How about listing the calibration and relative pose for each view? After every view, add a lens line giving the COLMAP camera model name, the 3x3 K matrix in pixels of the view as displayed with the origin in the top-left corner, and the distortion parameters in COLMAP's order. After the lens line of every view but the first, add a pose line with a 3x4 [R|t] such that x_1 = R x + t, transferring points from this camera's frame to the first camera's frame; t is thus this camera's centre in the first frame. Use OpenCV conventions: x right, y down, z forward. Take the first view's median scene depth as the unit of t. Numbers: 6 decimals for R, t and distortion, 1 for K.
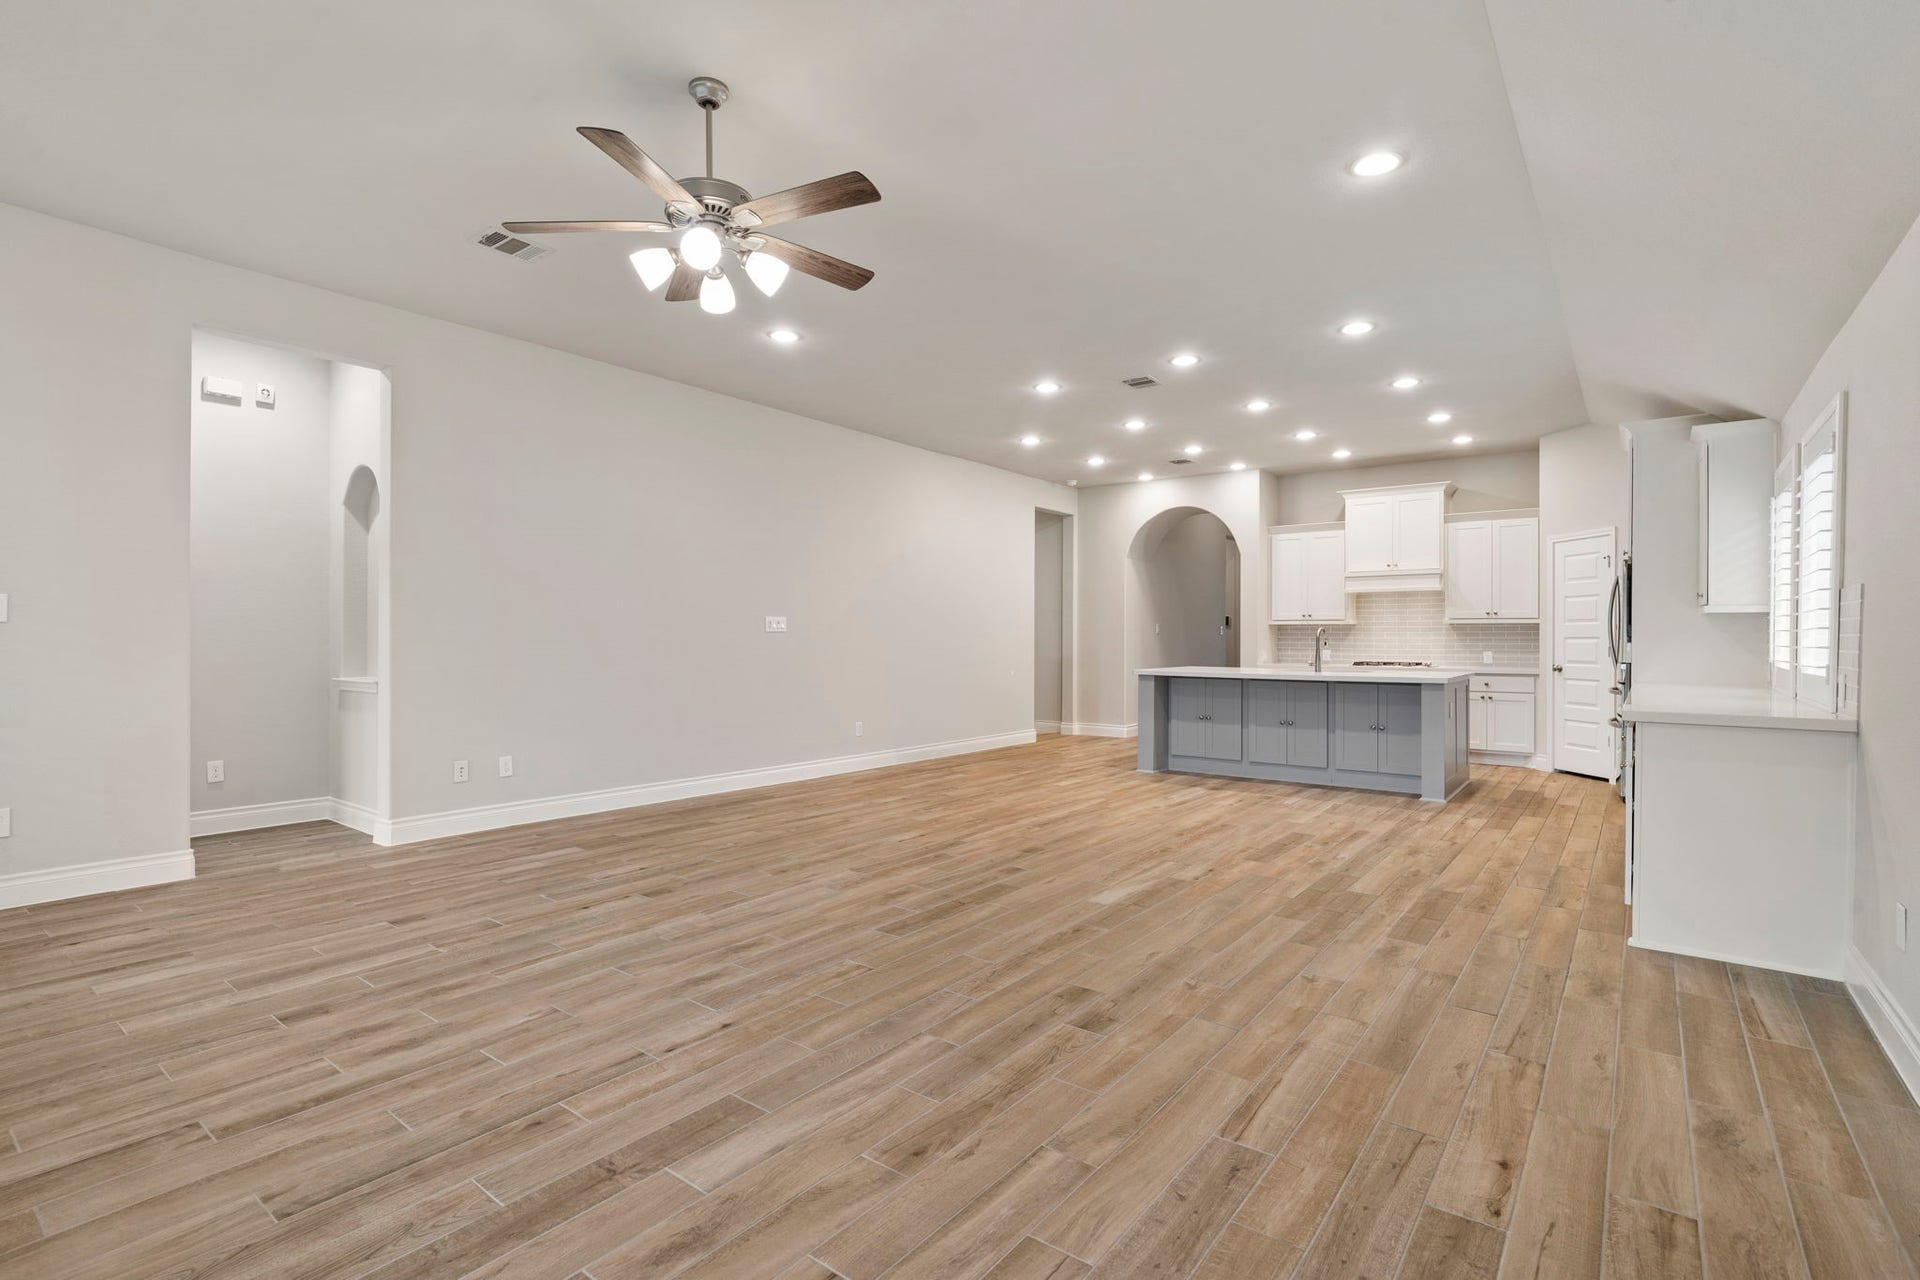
lens RADIAL K [[905.2, 0, 965.1], [0, 905.2, 638.5], [0, 0, 1]] dist [-0.016923, 0.011549]
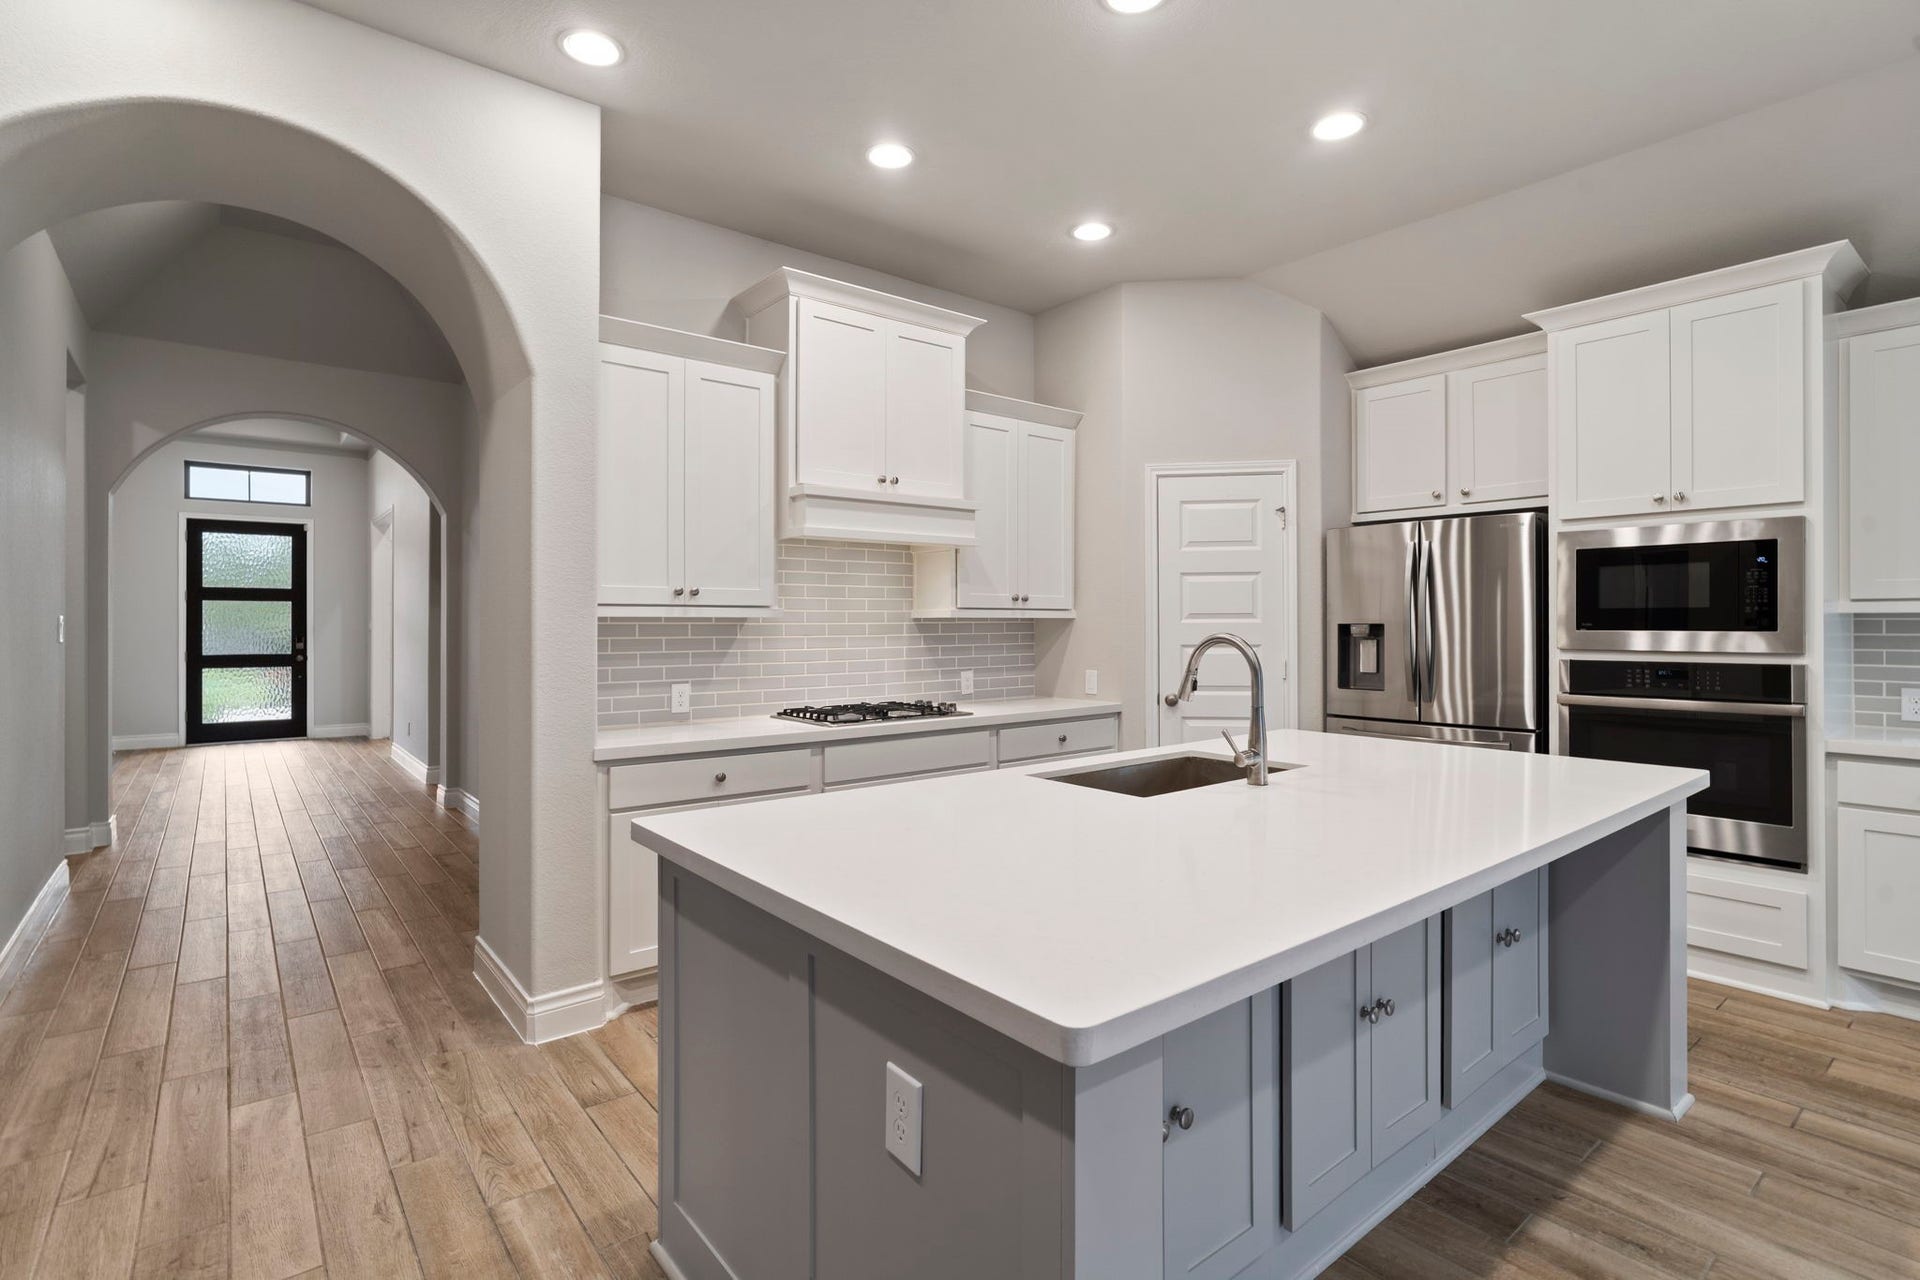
lens RADIAL K [[905.2, 0, 947.0], [0, 905.2, 622.7], [0, 0, 1]] dist [-0.016923, 0.011549]
pose [[0.247463, -0.000636, 0.968897, 0.066229], [0.003570, 0.999994, -0.000255, -0.013888], [-0.968891, 0.003522, 0.247463, 0.886350]]
